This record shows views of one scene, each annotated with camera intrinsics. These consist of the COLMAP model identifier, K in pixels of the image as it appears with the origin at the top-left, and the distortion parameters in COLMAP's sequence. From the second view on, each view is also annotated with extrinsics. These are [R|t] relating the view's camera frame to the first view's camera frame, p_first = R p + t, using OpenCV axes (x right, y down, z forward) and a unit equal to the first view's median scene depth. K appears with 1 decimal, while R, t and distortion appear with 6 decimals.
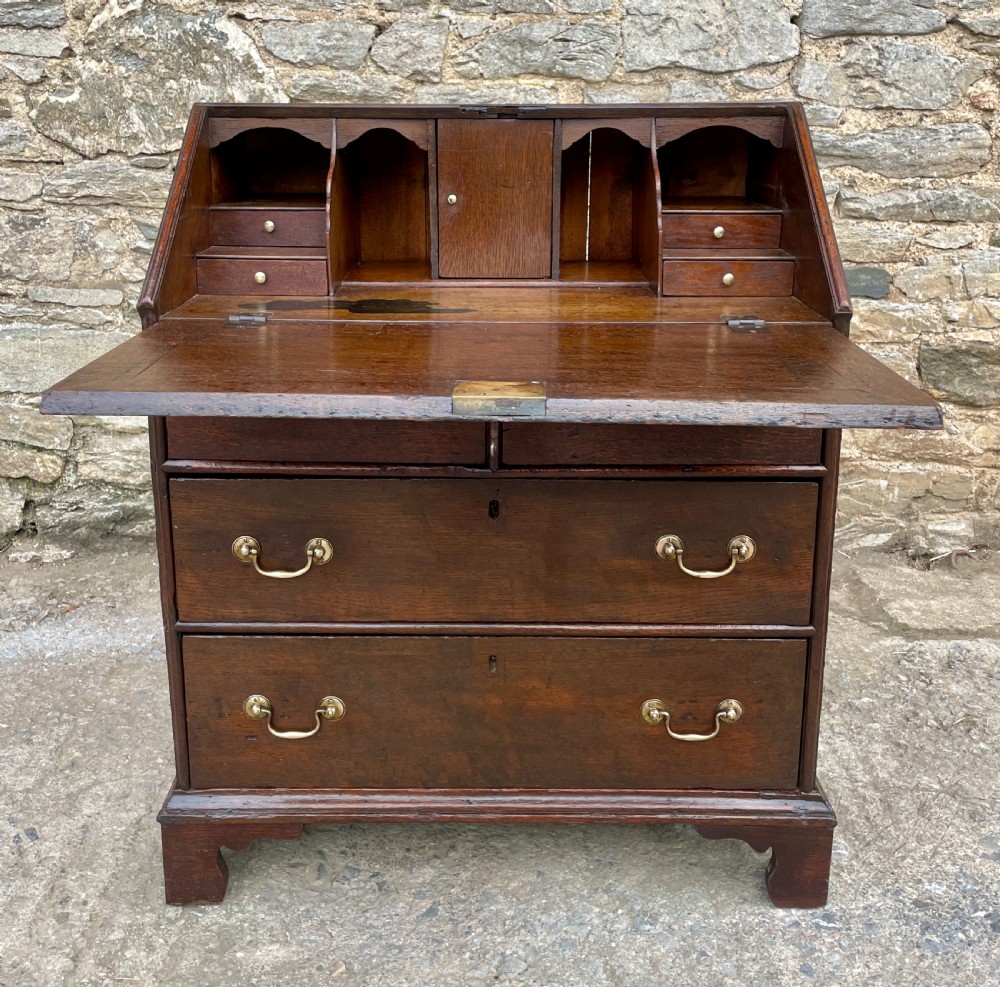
lens RADIAL K [[1149.3, 0, 487.4], [0, 1149.3, 388.8], [0, 0, 1]] dist [0.072642, -0.094222]
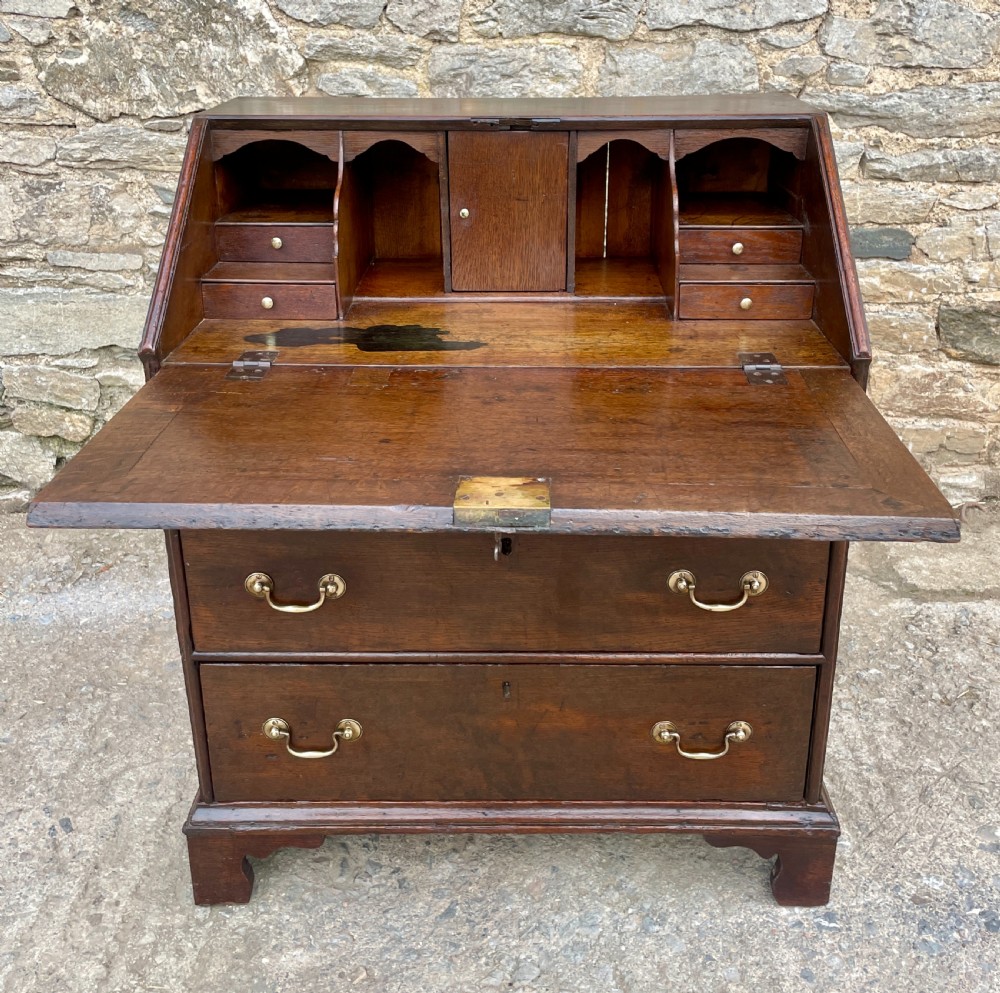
lens RADIAL K [[1100.9, 0, 520.1], [0, 1100.9, 386.3], [0, 0, 1]] dist [0.076854, -0.106503]
pose [[0.999994, -0.003287, -0.000837, 0.011227], [0.003362, 0.993397, 0.114679, -0.084343], [0.000455, -0.114681, 0.993402, 0.038790]]
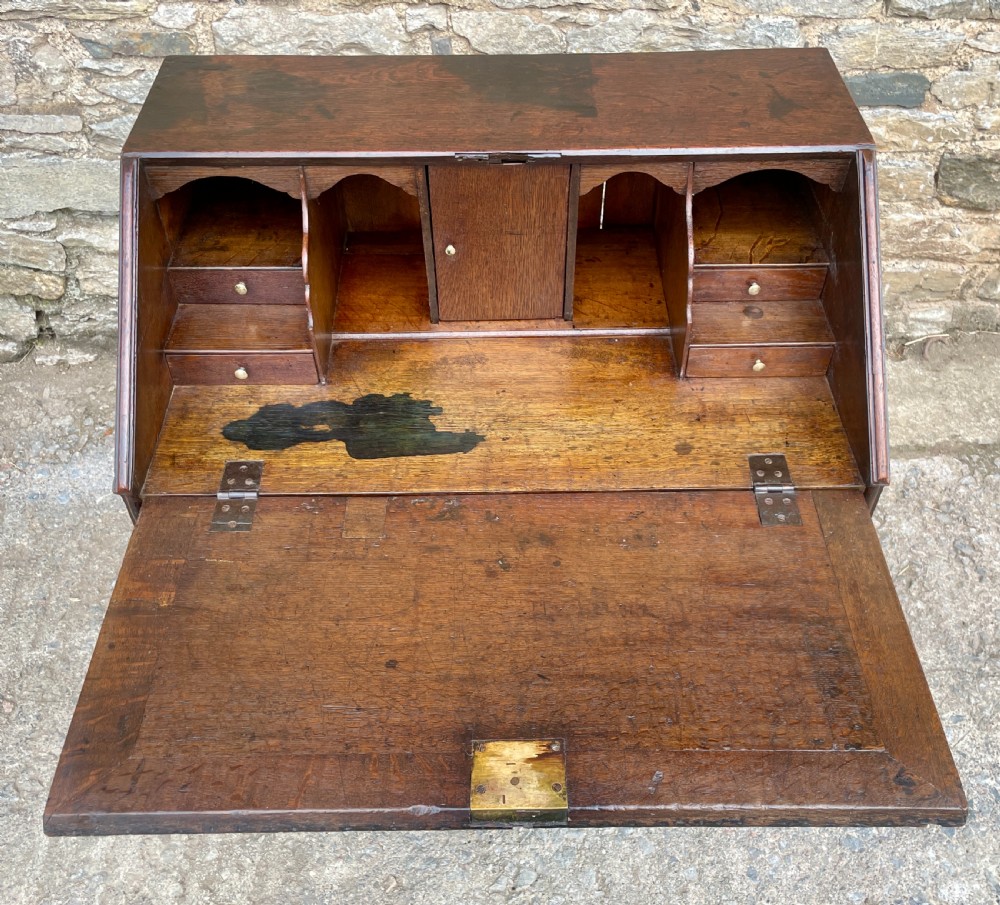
lens RADIAL K [[989.1, 0, 515.2], [0, 989.1, 479.2], [0, 0, 1]] dist [0.086588, -0.128623]
pose [[0.999438, -0.025420, 0.021861, -0.001819], [0.009071, 0.832724, 0.553614, -0.289724], [-0.032277, -0.553104, 0.832487, 0.191377]]
